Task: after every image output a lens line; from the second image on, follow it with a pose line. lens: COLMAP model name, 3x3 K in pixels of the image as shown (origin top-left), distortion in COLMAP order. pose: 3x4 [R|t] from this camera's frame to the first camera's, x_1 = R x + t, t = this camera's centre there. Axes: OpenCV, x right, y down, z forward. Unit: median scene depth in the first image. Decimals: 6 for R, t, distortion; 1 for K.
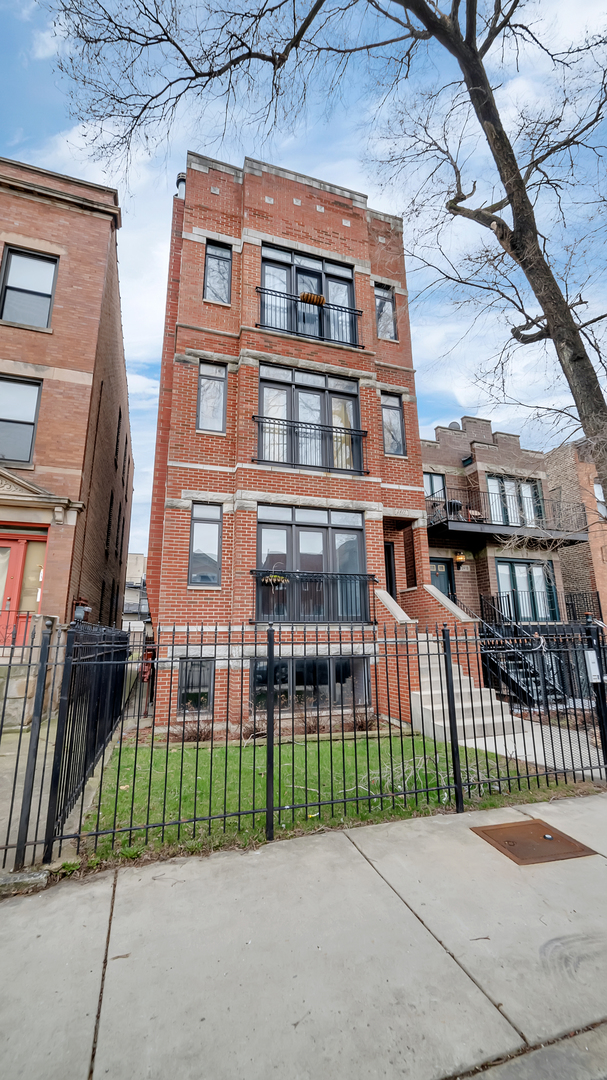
lens RADIAL K [[449.9, 0, 303.5], [0, 449.9, 537.4], [0, 0, 1]] dist [-0.001543, 0.000091]
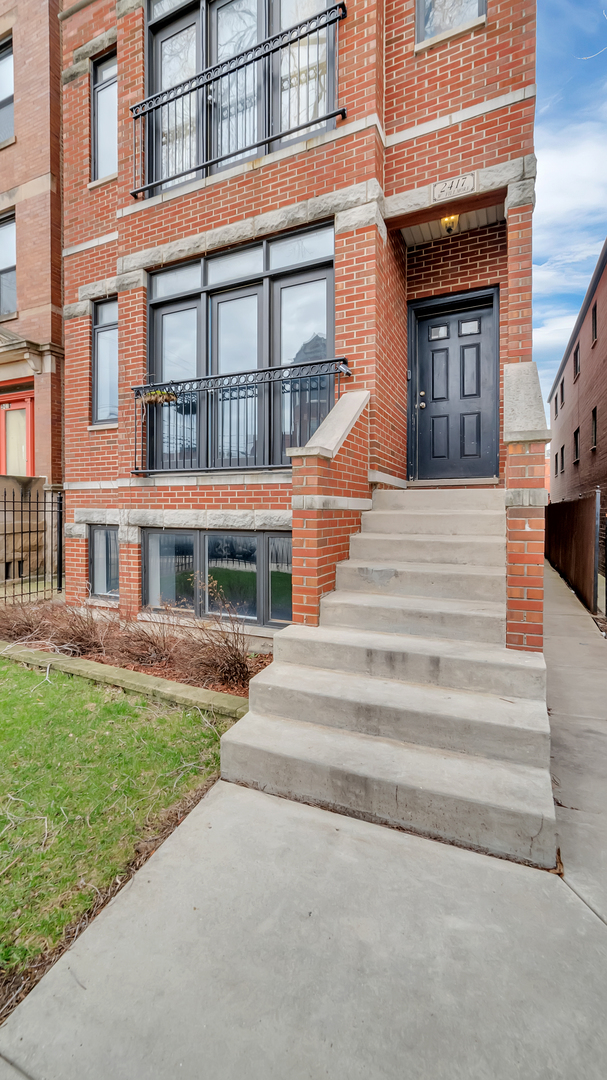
lens RADIAL K [[449.9, 0, 305.0], [0, 449.9, 520.5], [0, 0, 1]] dist [-0.001543, 0.000091]
pose [[0.739153, 0.026114, -0.673031, 0.430830], [0.145200, 0.969574, 0.197085, 0.144910], [0.657700, -0.243400, 0.712872, 0.608858]]
